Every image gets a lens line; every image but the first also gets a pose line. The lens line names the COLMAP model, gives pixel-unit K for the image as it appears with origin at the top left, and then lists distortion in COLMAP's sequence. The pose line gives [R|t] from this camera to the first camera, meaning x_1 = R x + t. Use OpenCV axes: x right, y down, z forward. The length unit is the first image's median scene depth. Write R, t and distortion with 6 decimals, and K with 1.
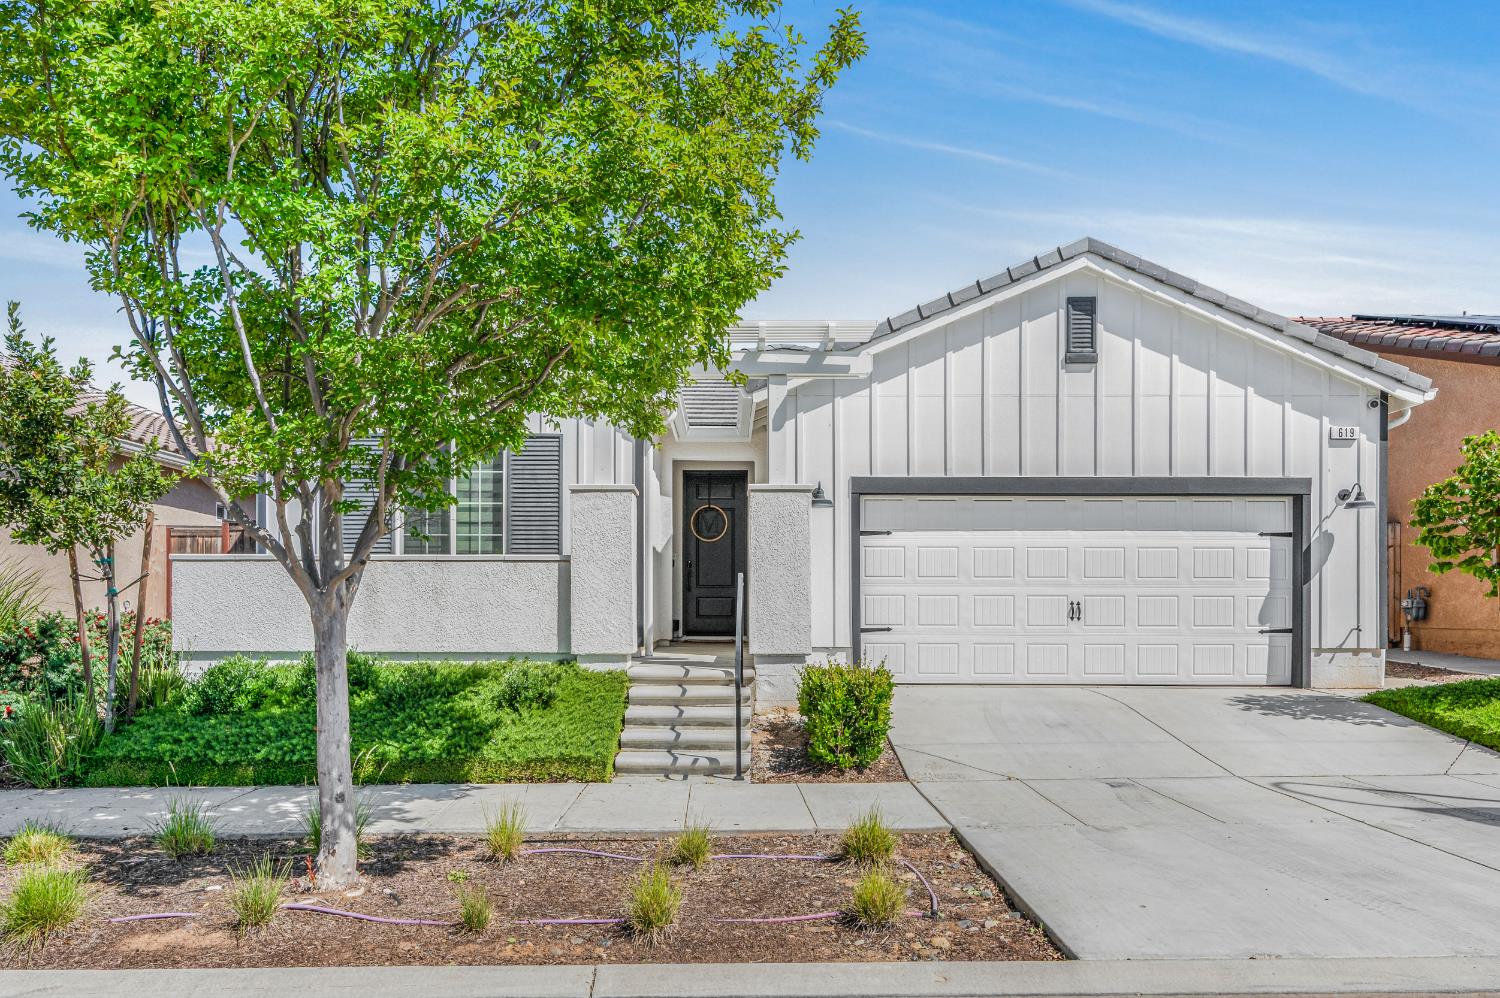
lens RADIAL K [[1013.1, 0, 749.4], [0, 1013.1, 613.2], [0, 0, 1]] dist [-0.007735, -0.002188]
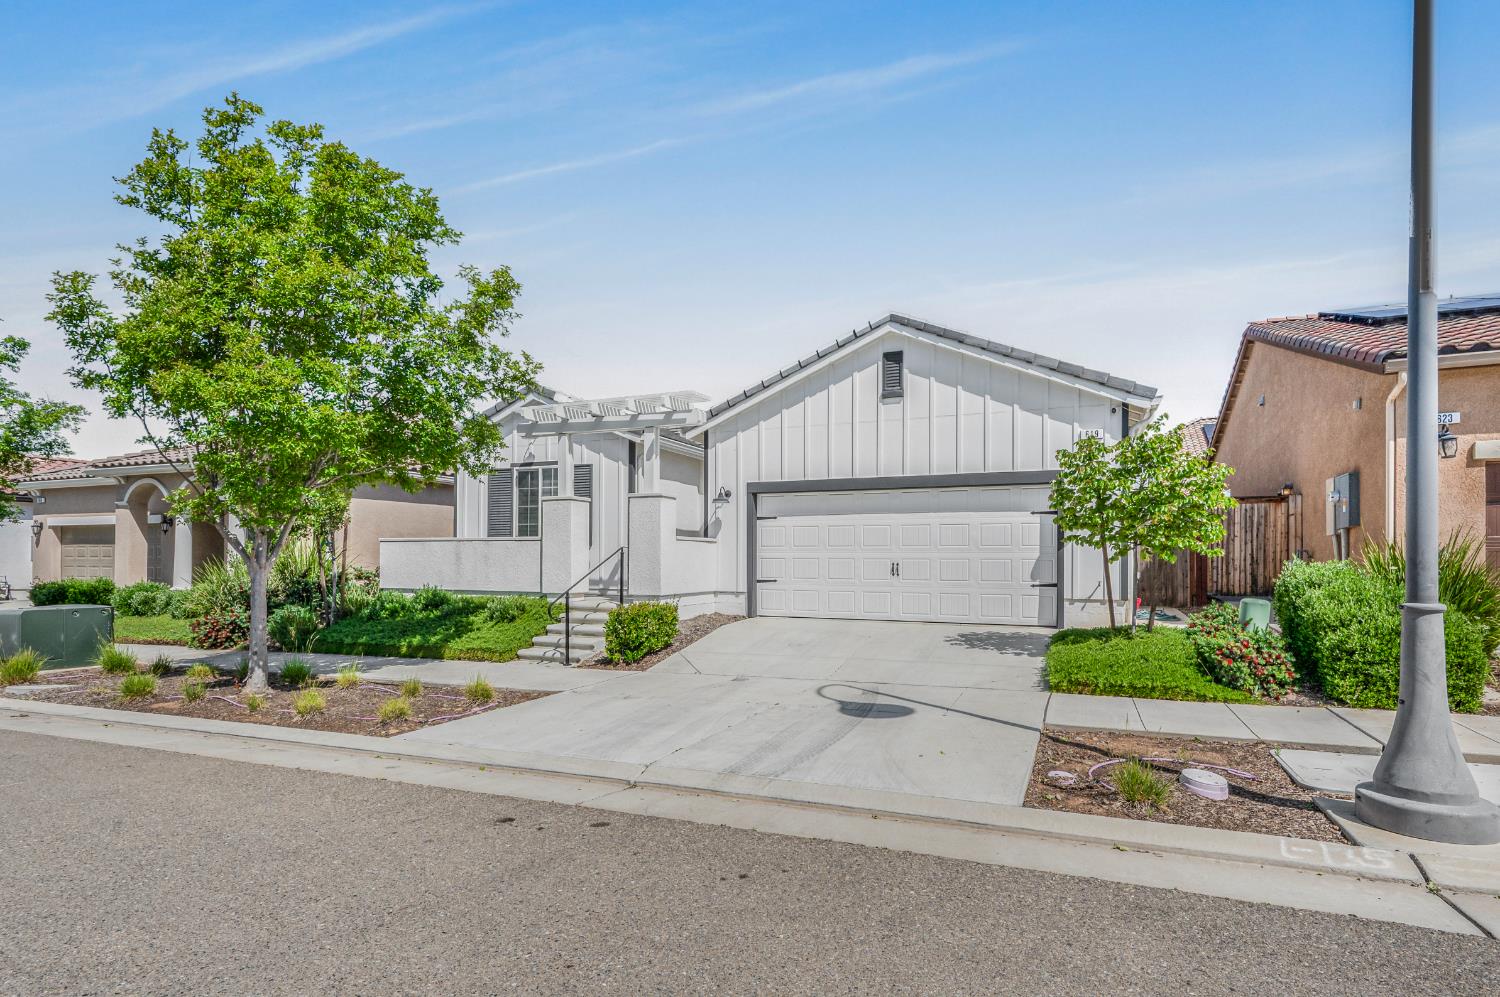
lens RADIAL K [[761.4, 0, 778.2], [0, 761.4, 554.6], [0, 0, 1]] dist [0.002704, 0.000359]
pose [[0.926881, -0.002485, -0.375348, 0.583521], [-0.003235, 0.999888, -0.014608, -0.007015], [0.375342, 0.014755, 0.926769, -0.063755]]
